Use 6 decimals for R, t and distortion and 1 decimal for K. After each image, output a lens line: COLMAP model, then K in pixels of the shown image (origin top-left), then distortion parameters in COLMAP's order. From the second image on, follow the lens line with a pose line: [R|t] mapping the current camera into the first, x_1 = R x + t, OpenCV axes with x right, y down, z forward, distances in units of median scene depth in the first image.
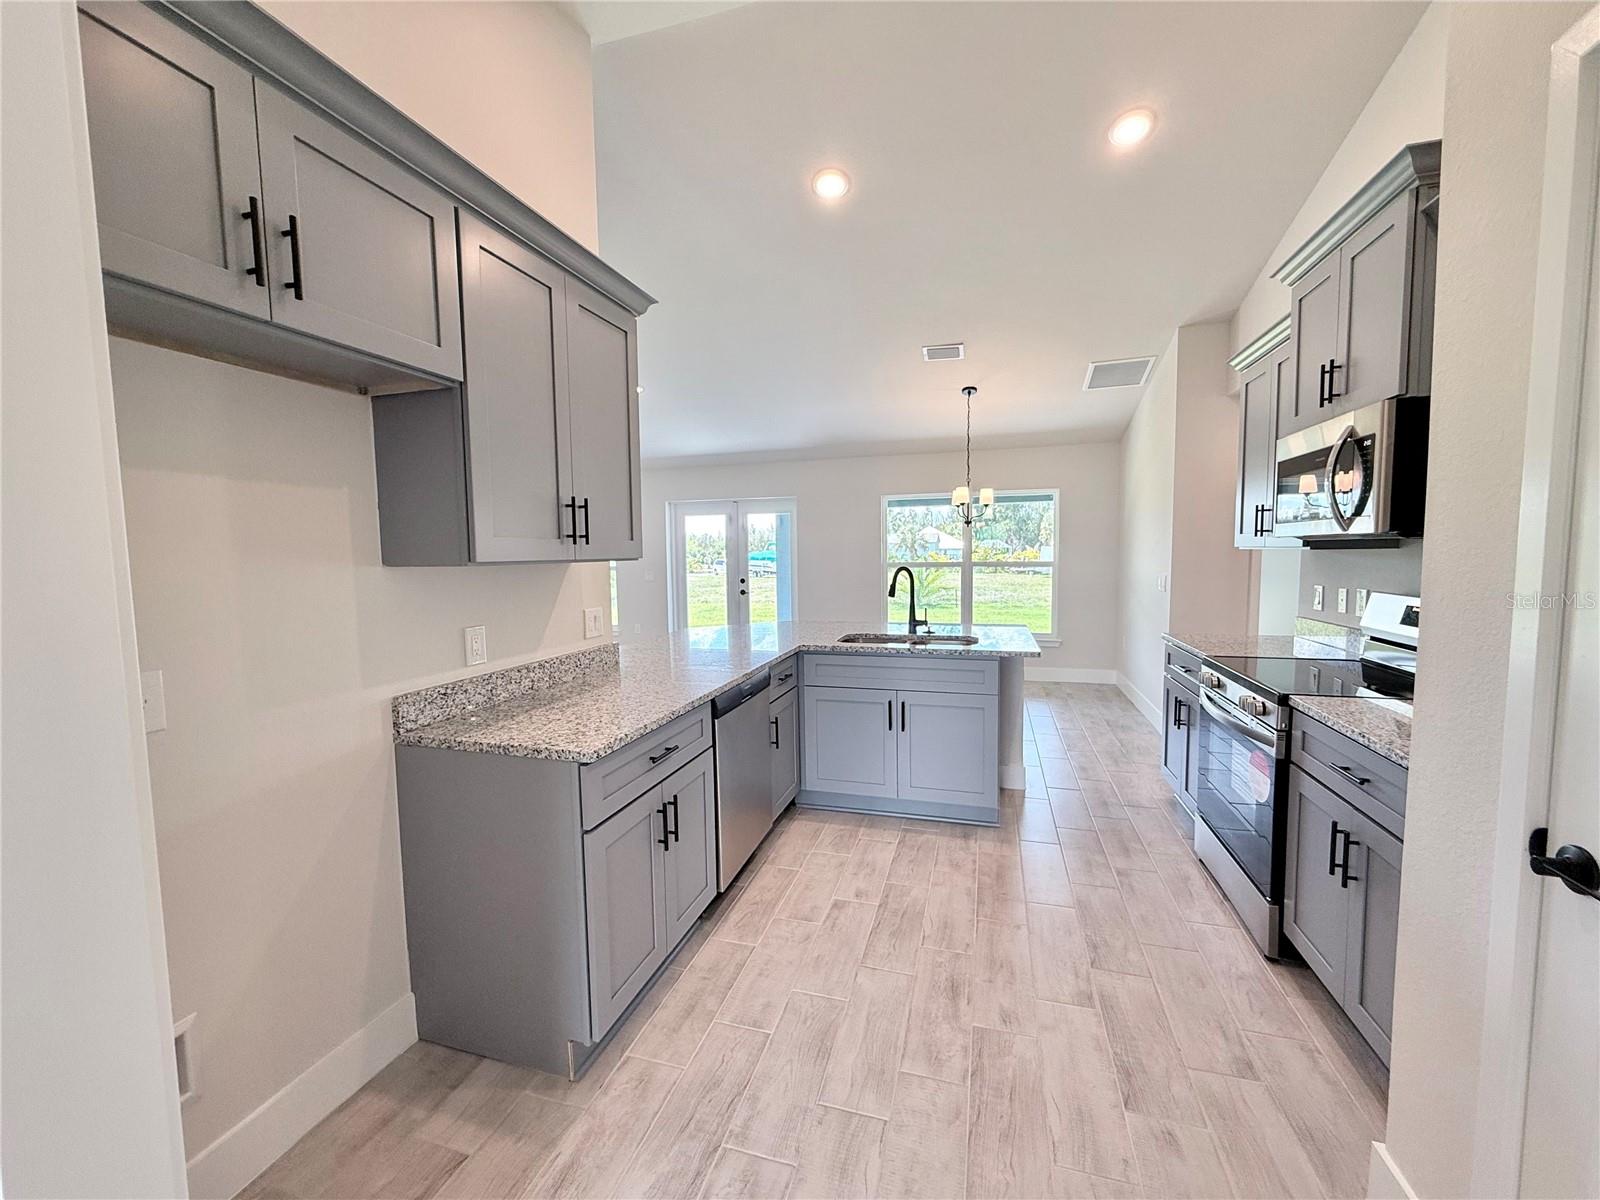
lens RADIAL K [[636.2, 0, 793.4], [0, 636.2, 597.8], [0, 0, 1]] dist [-0.002964, 0.000088]
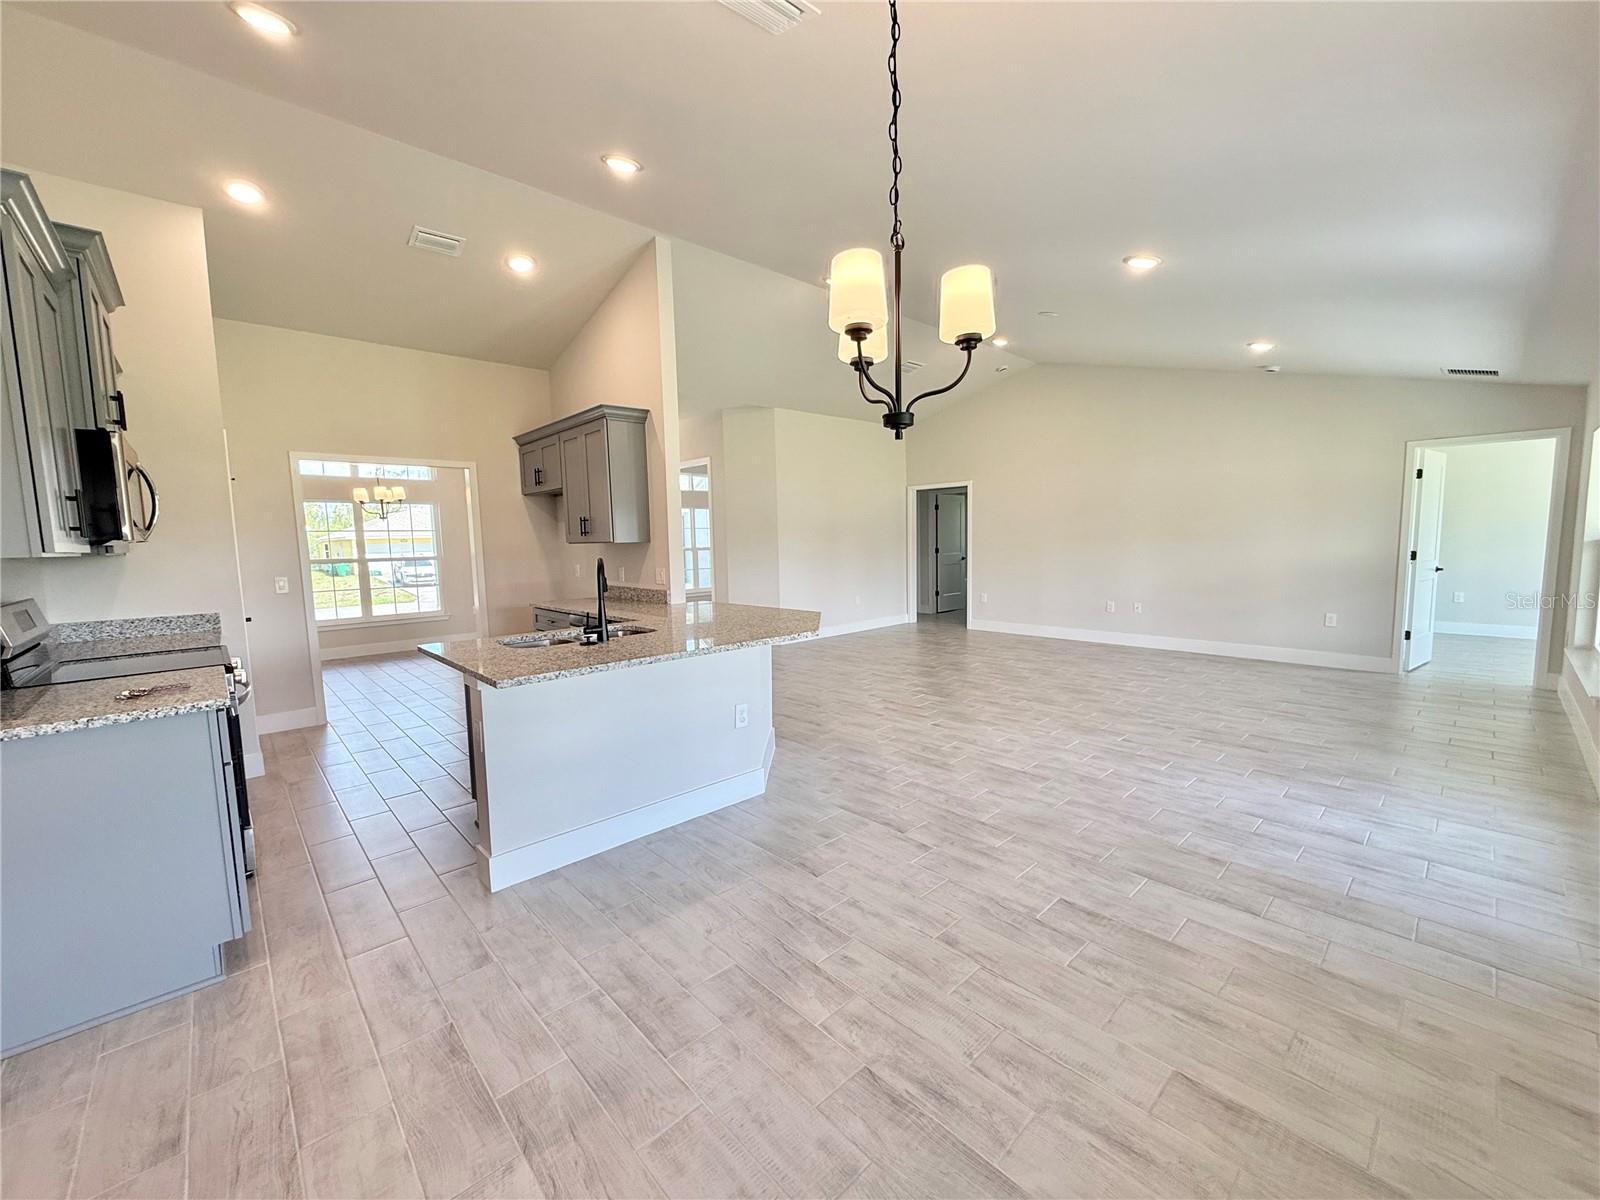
lens RADIAL K [[636.2, 0, 798.2], [0, 636.2, 600.6], [0, 0, 1]] dist [-0.002964, 0.000088]
pose [[-0.500995, 0.111577, -0.858227, 0.957820], [-0.038112, 0.987848, 0.150677, -0.165306], [0.864610, 0.108197, -0.490655, 2.040559]]
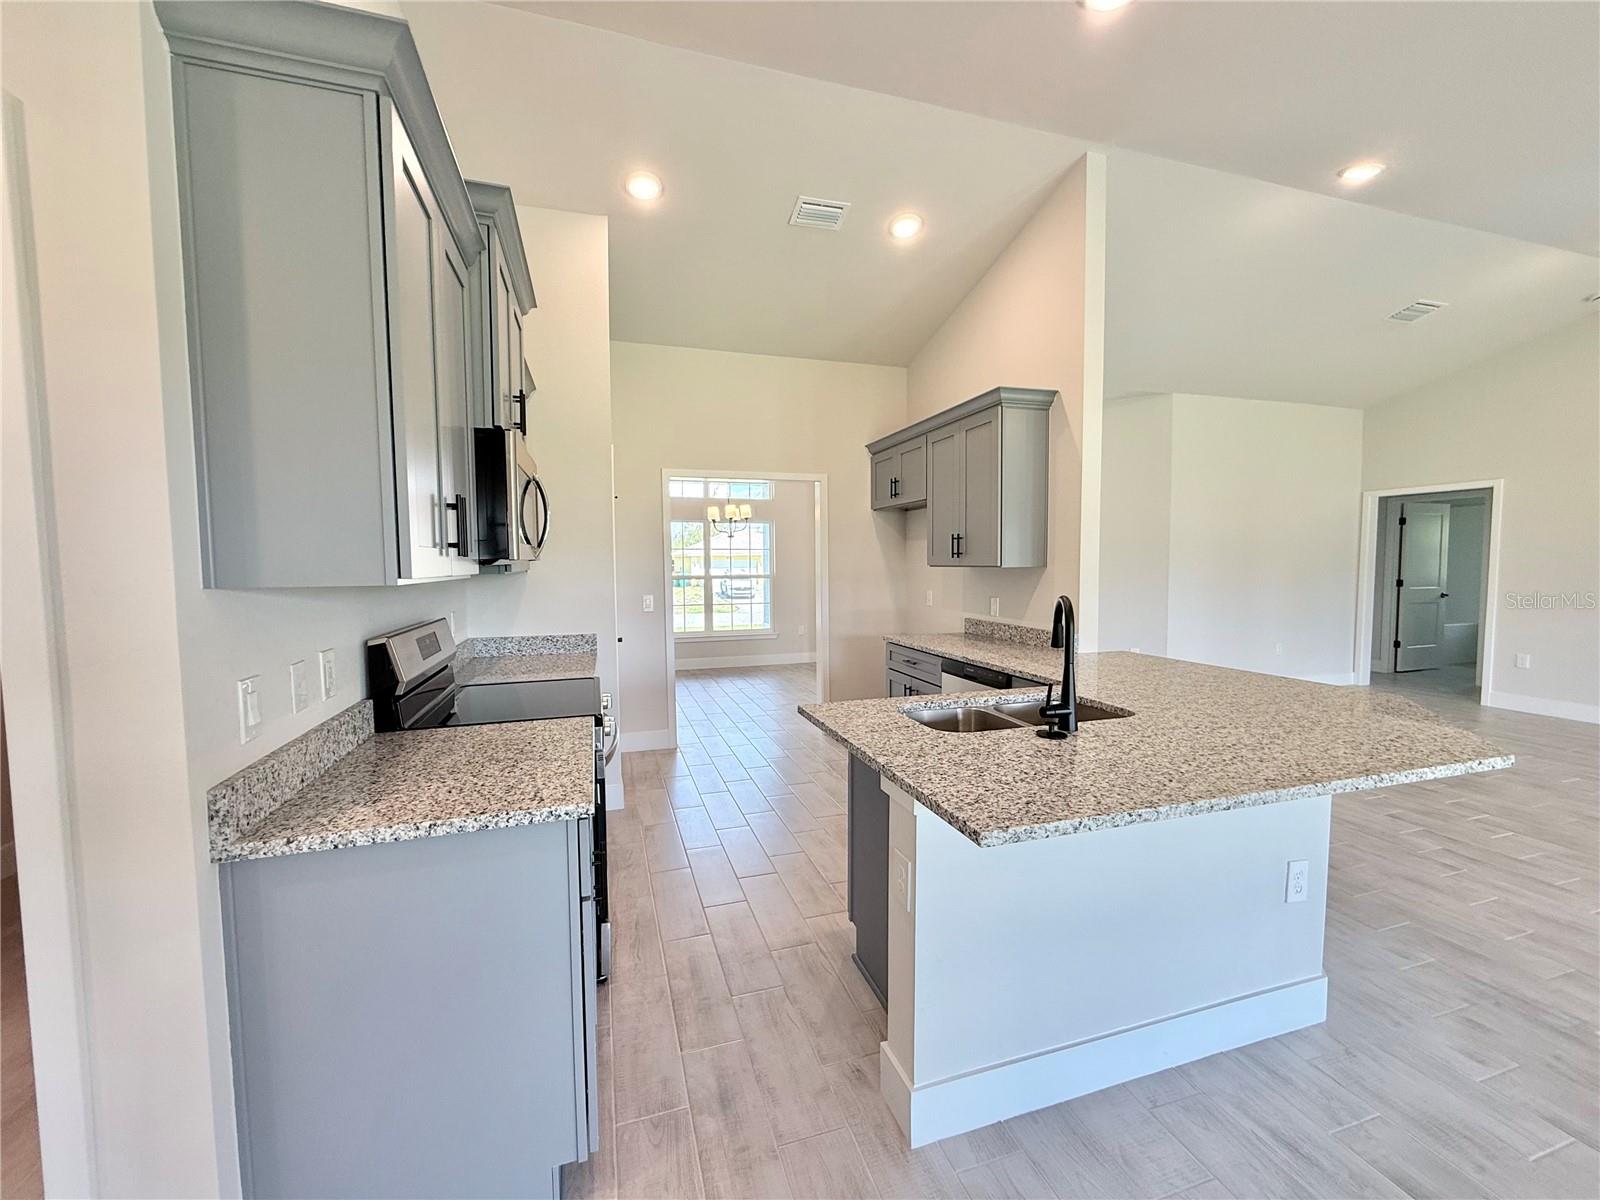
lens RADIAL K [[636.2, 0, 796.7], [0, 636.2, 600.5], [0, 0, 1]] dist [-0.002964, 0.000088]
pose [[-0.824382, 0.055938, -0.563264, 0.817558], [-0.024266, 0.990697, 0.133902, -0.141157], [0.565514, 0.124054, -0.815355, 1.619378]]
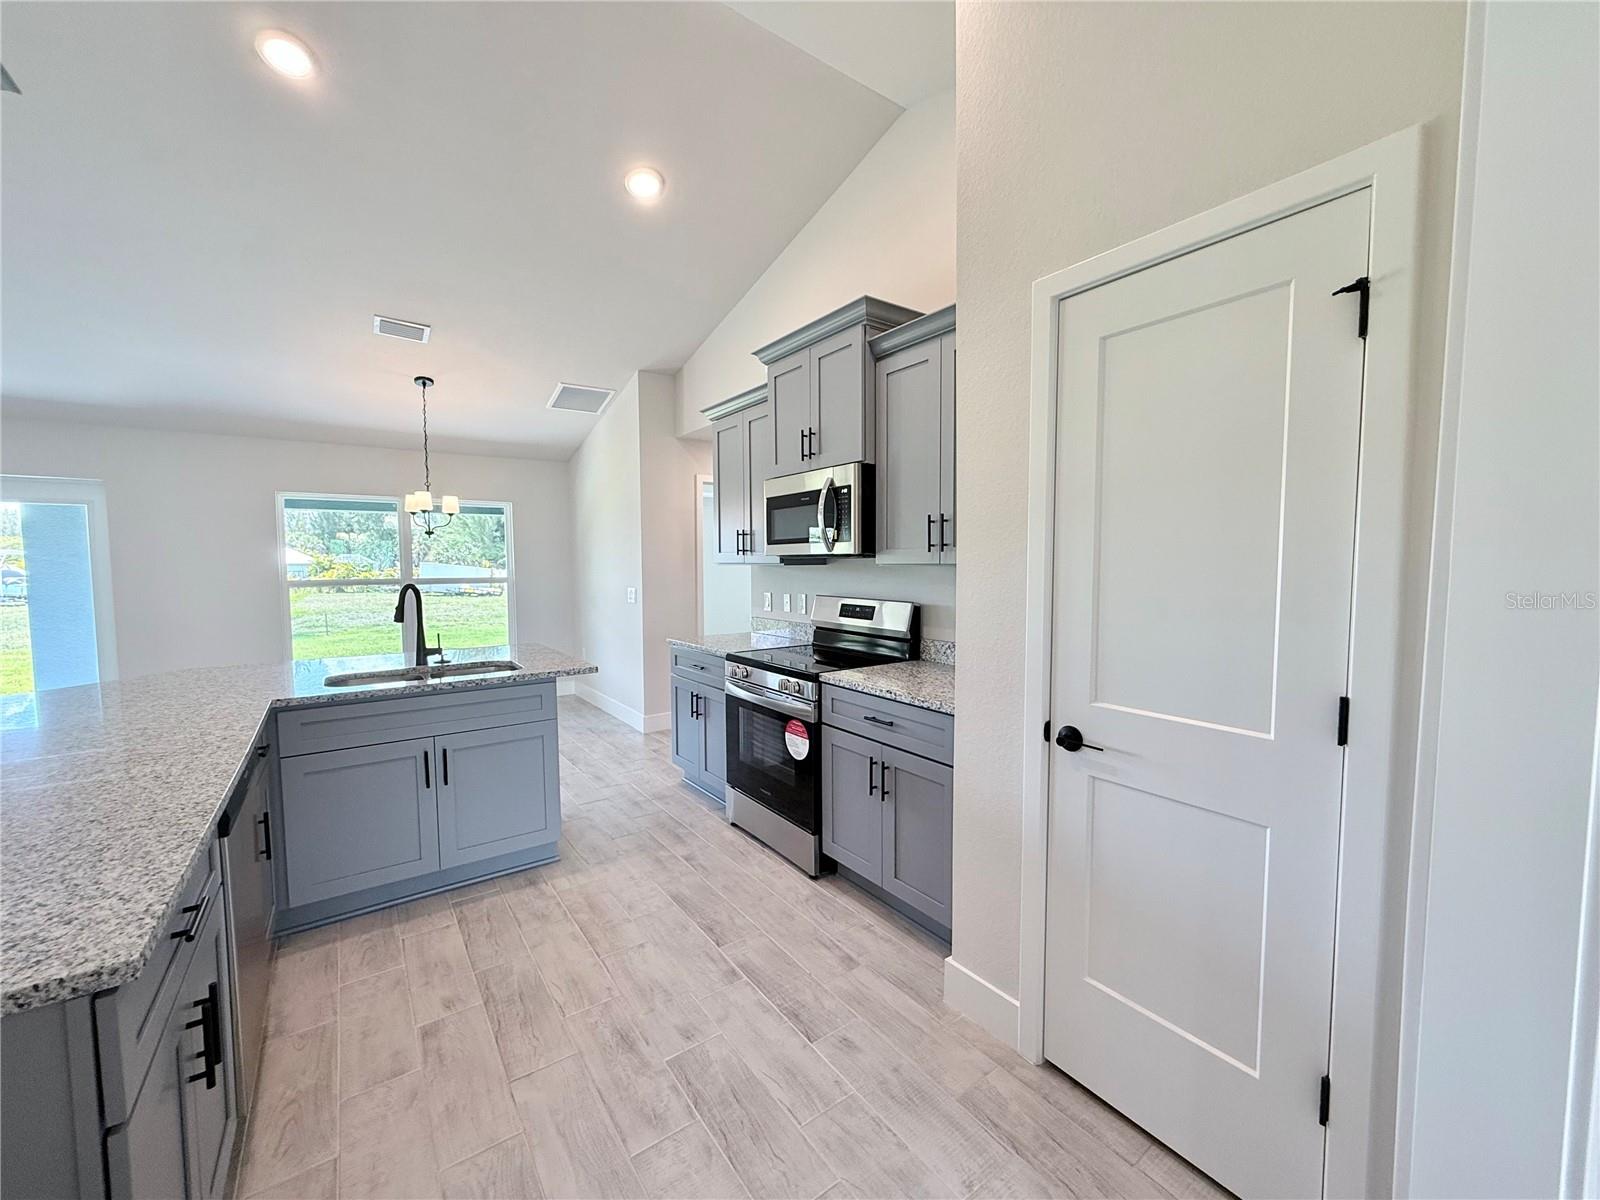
lens RADIAL K [[636.2, 0, 795.2], [0, 636.2, 599.3], [0, 0, 1]] dist [-0.002964, 0.000088]
pose [[0.606851, -0.035215, 0.794035, -0.212024], [0.054115, 0.998530, 0.002926, -0.006733], [-0.792971, 0.041193, 0.607865, 0.152449]]
